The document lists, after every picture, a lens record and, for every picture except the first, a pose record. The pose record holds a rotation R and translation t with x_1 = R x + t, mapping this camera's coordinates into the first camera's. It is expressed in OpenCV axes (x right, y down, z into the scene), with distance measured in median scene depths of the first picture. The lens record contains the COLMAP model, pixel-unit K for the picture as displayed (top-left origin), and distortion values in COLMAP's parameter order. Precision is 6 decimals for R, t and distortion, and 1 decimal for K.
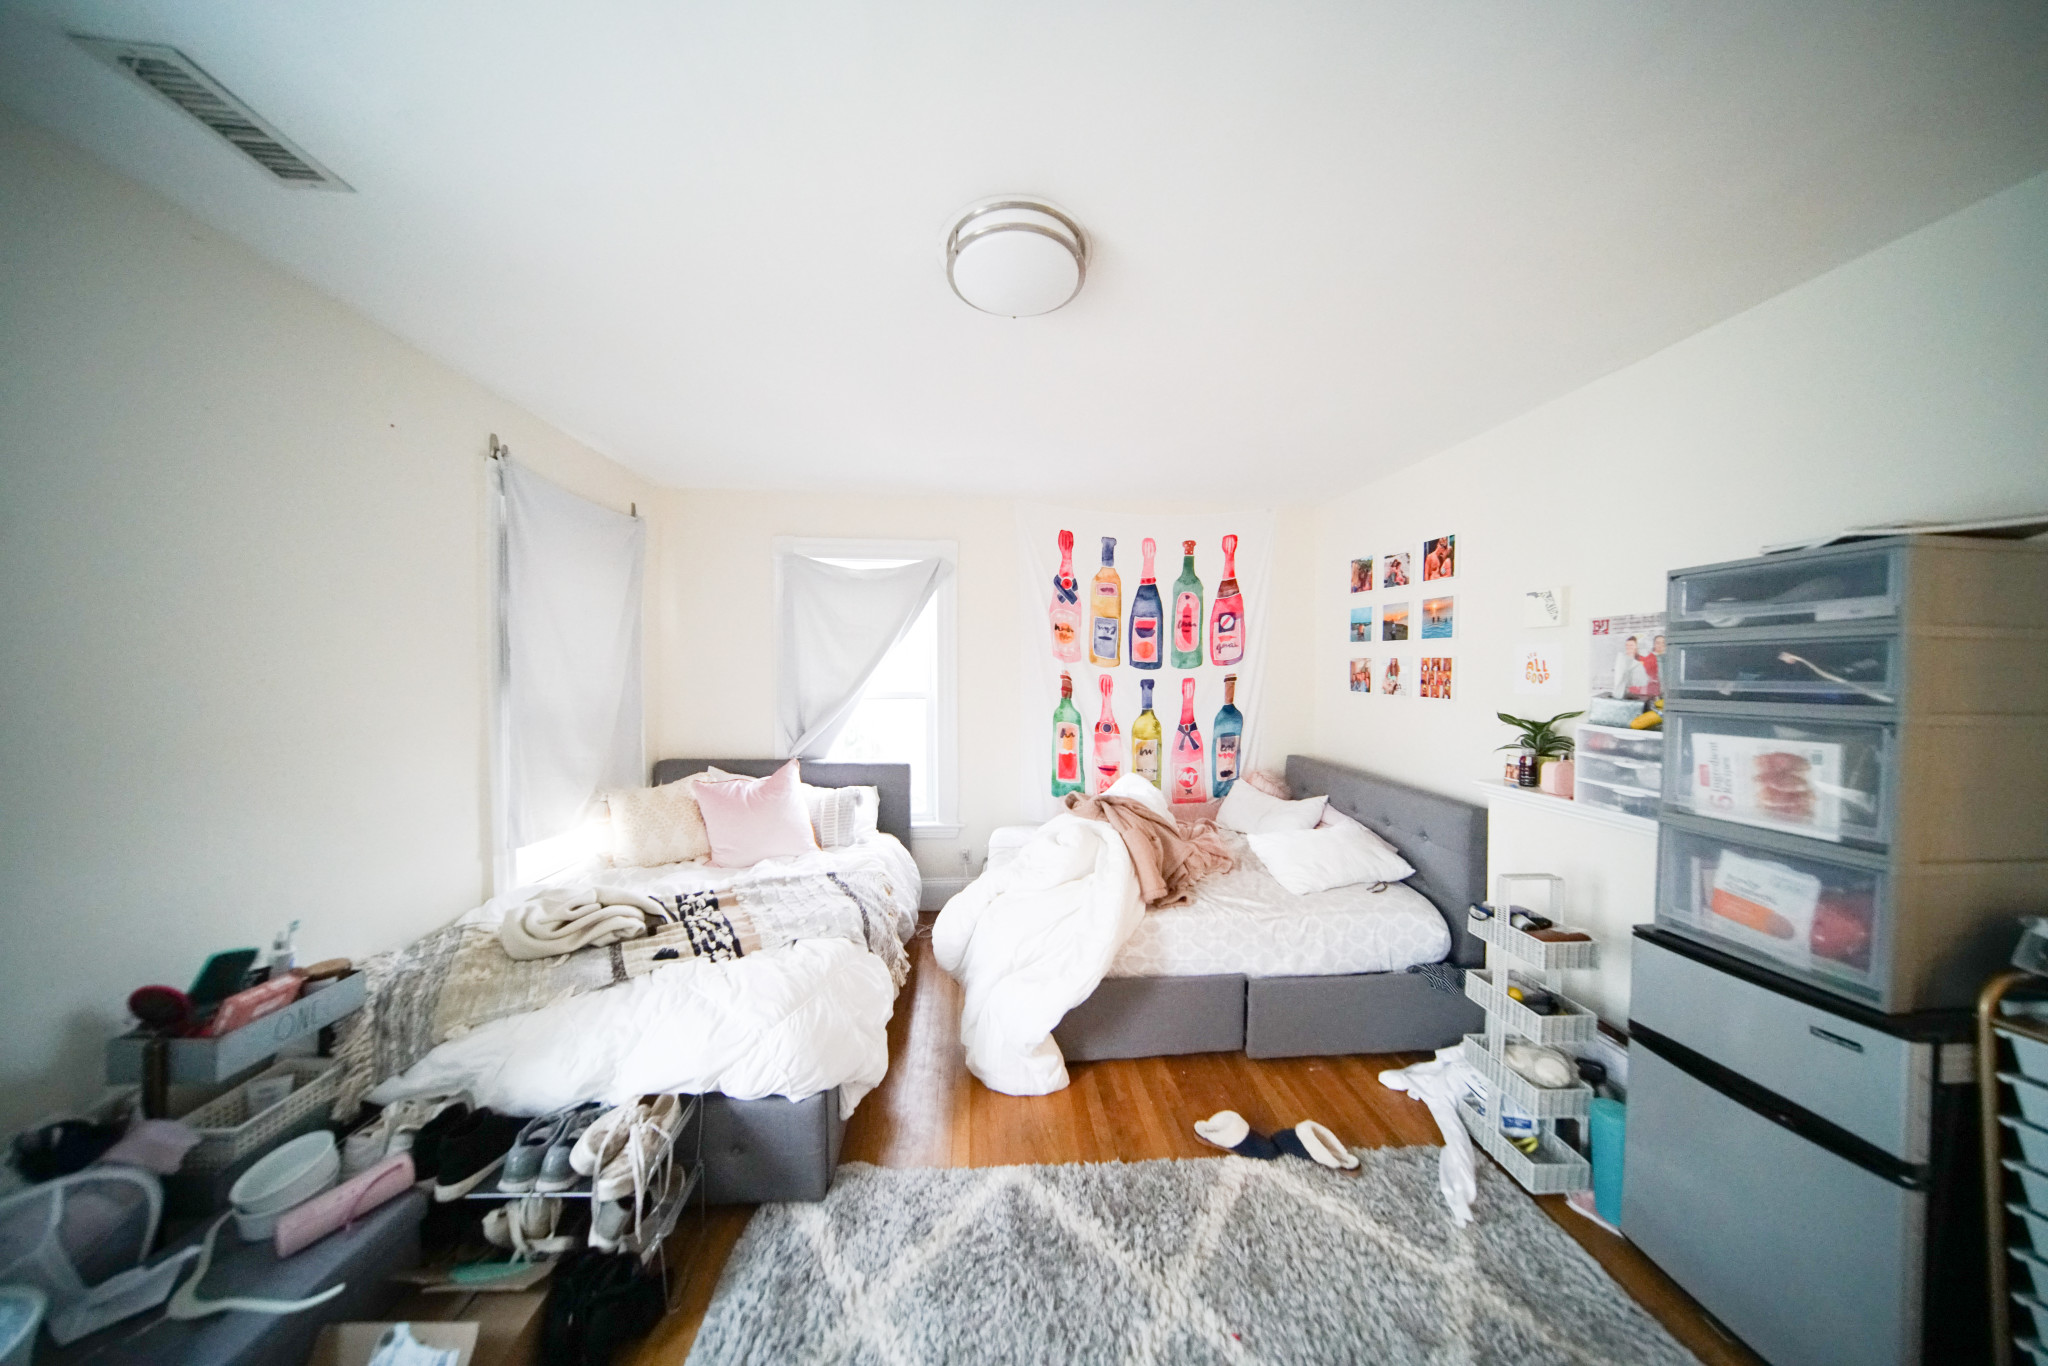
lens RADIAL K [[585.4, 0, 1024.0], [0, 585.4, 683.0], [0, 0, 1]] dist [-0.045139, 0.011386]
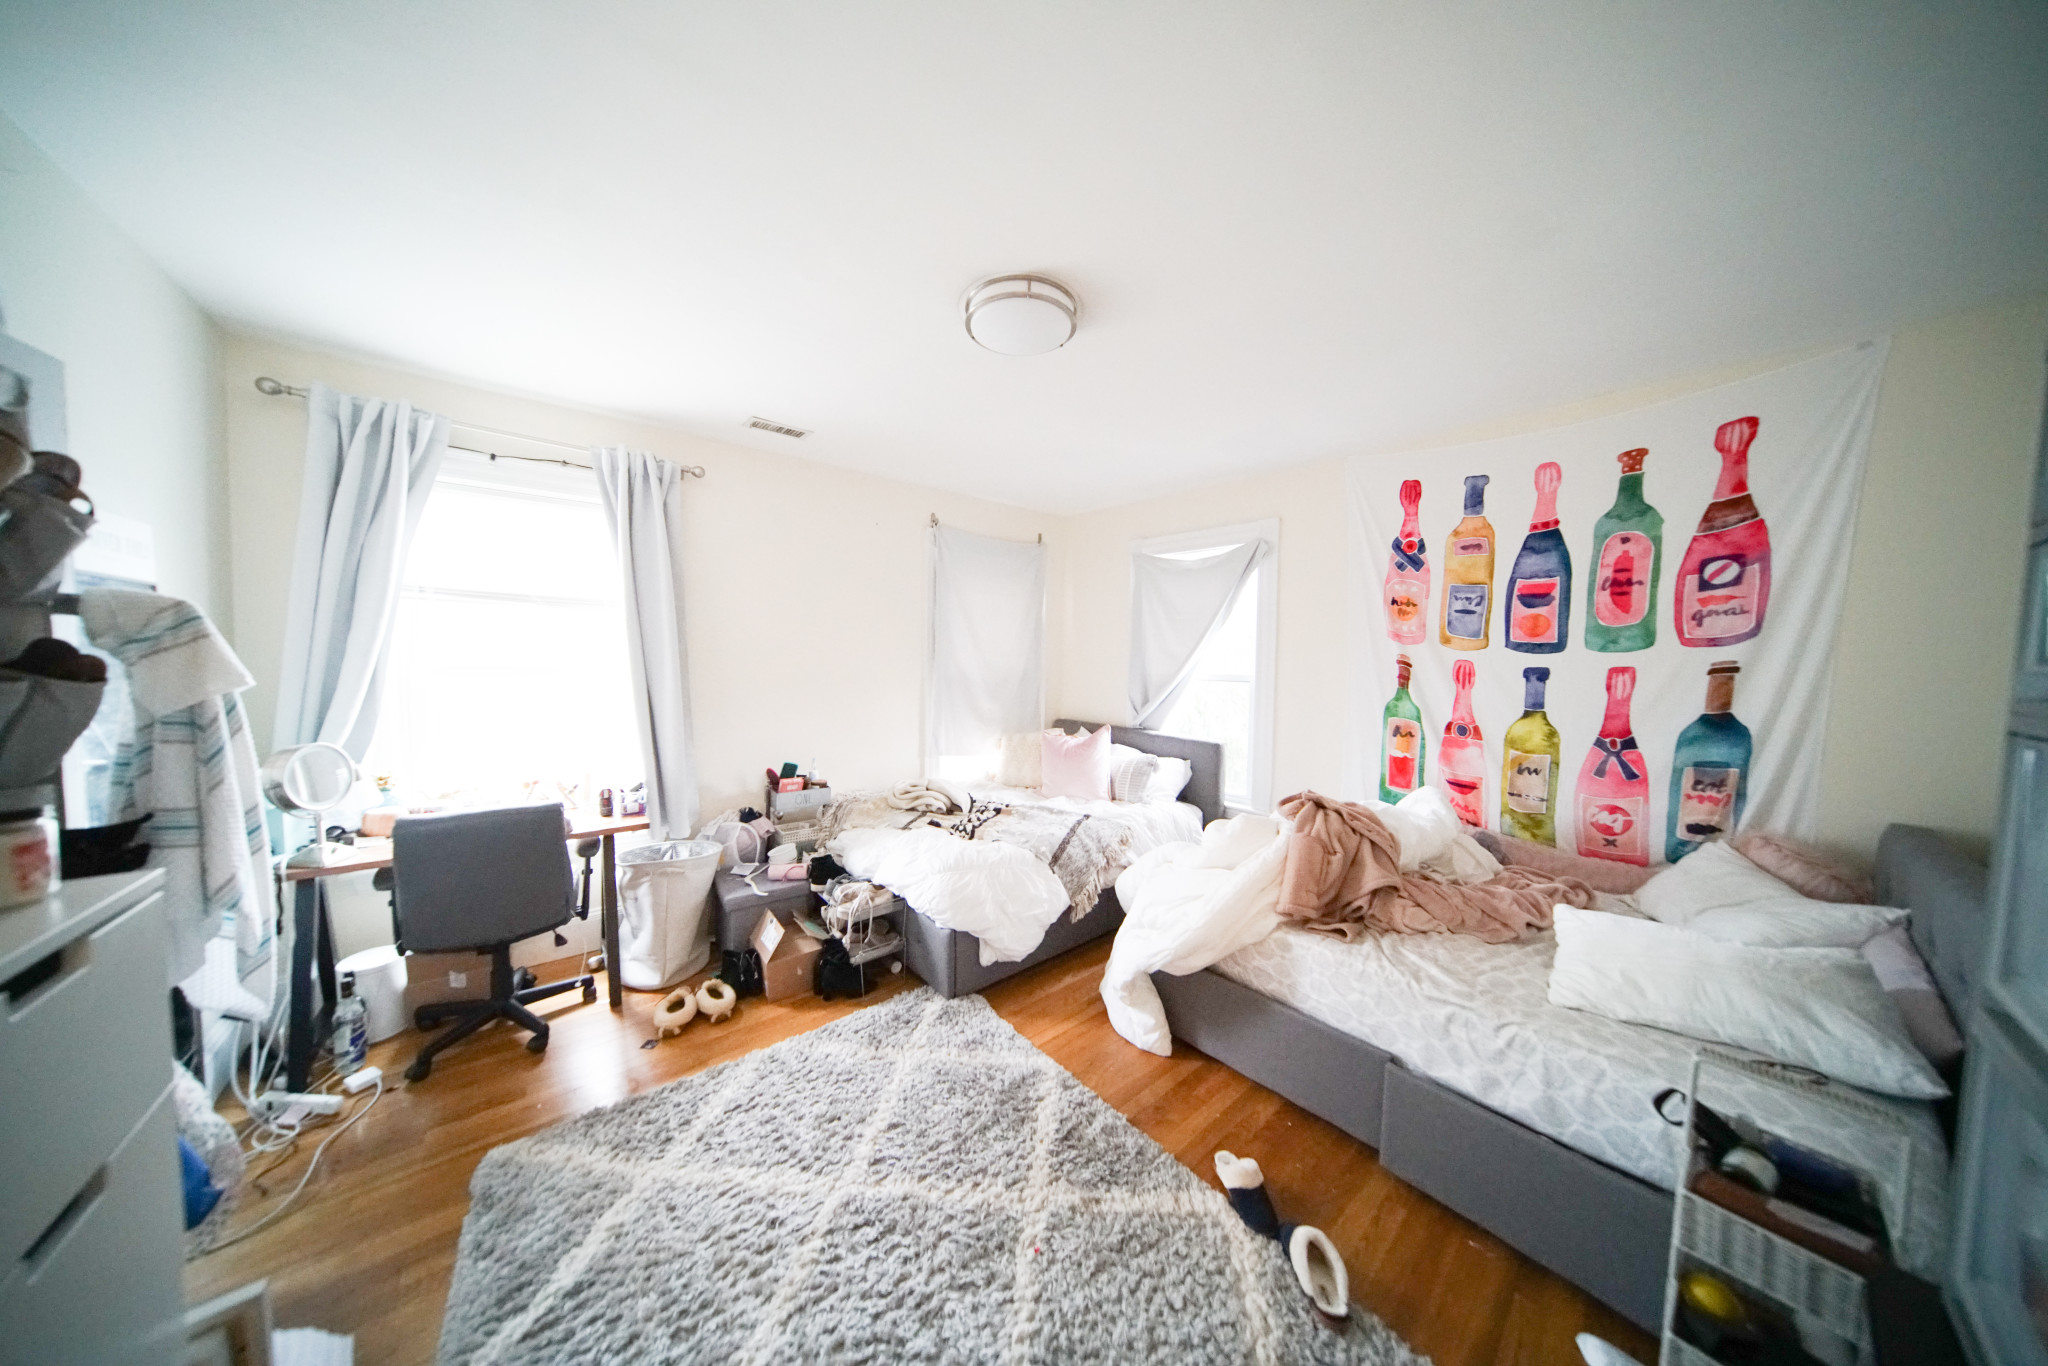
lens RADIAL K [[585.4, 0, 1024.0], [0, 585.4, 683.0], [0, 0, 1]] dist [-0.045139, 0.011386]
pose [[0.590173, 0.040668, -0.806252, 0.403519], [-0.027077, 0.999166, 0.030579, 0.008192], [0.806823, 0.003784, 0.590781, 0.106229]]
